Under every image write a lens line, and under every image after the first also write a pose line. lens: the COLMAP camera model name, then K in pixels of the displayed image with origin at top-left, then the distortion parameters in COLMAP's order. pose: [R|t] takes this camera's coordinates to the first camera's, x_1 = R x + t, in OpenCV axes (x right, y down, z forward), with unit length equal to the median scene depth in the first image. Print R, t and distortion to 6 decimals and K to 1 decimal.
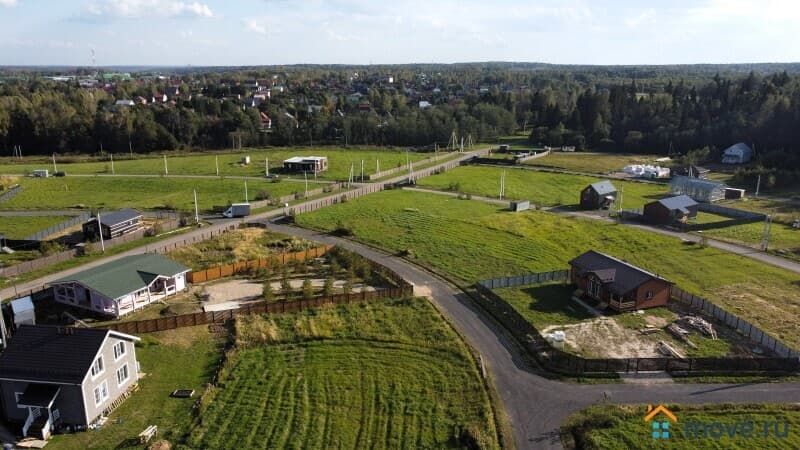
lens RADIAL K [[598.4, 0, 400.0], [0, 598.4, 225.0], [0, 0, 1]] dist [-0.003947, 0.001144]
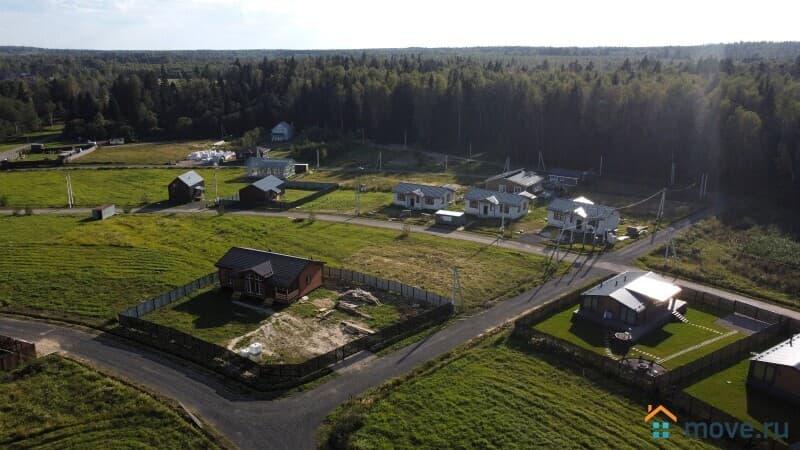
lens RADIAL K [[598.4, 0, 400.0], [0, 598.4, 225.0], [0, 0, 1]] dist [-0.003947, 0.001144]
pose [[0.727308, -0.181770, 0.661803, -0.082198], [0.166733, 0.982198, 0.086533, -0.023271], [-0.665750, 0.047409, 0.744667, 0.106103]]
